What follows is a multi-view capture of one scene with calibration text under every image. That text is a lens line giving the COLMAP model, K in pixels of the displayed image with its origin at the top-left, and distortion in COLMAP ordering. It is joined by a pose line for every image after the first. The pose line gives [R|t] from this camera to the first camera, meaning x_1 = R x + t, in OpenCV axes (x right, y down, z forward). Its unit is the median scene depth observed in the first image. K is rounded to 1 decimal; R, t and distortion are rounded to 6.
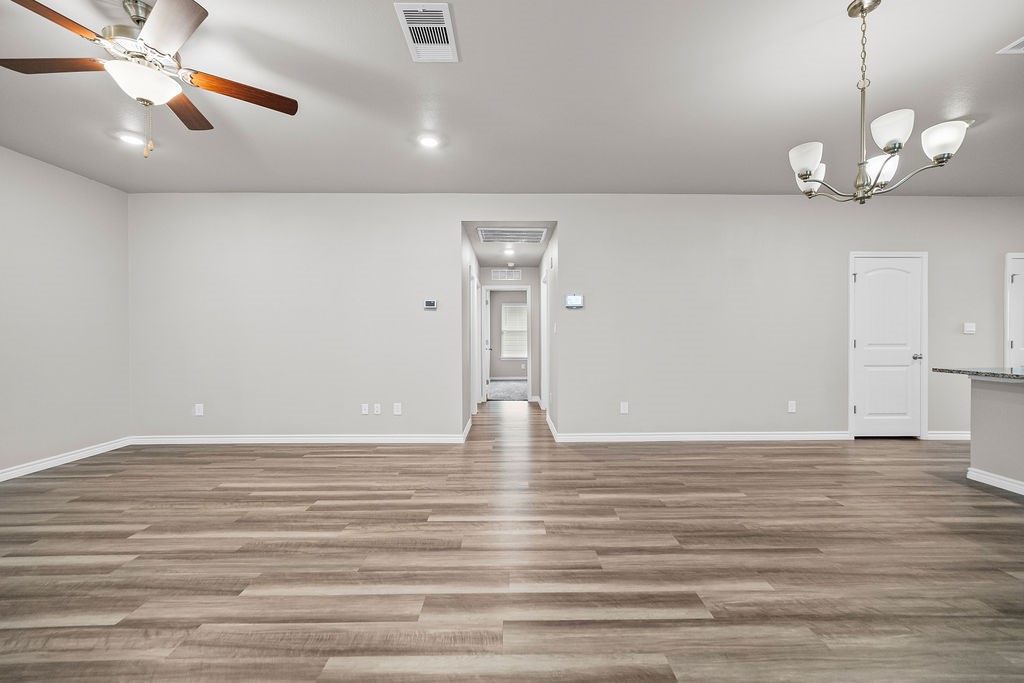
lens RADIAL K [[408.0, 0, 512.9], [0, 408.0, 336.3], [0, 0, 1]] dist [-0.006342, 0.003517]
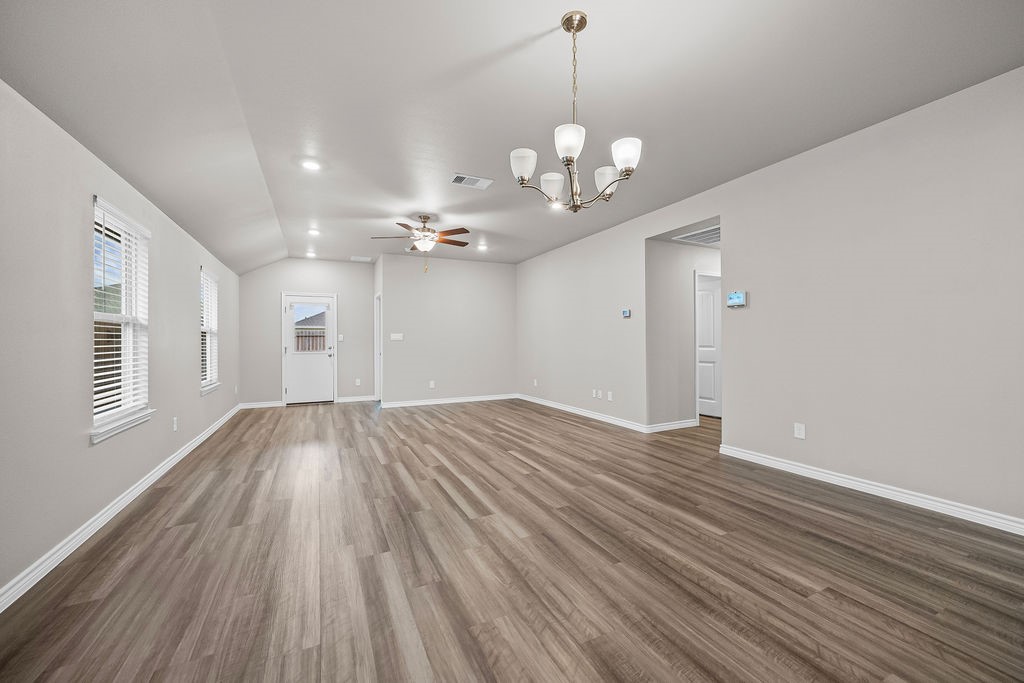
lens RADIAL K [[408.0, 0, 513.6], [0, 408.0, 341.2], [0, 0, 1]] dist [-0.006342, 0.003517]
pose [[0.417094, -0.000901, -0.908863, 1.145715], [0.007938, 0.999965, 0.002652, -0.002766], [0.908829, -0.008321, 0.417087, 0.282362]]
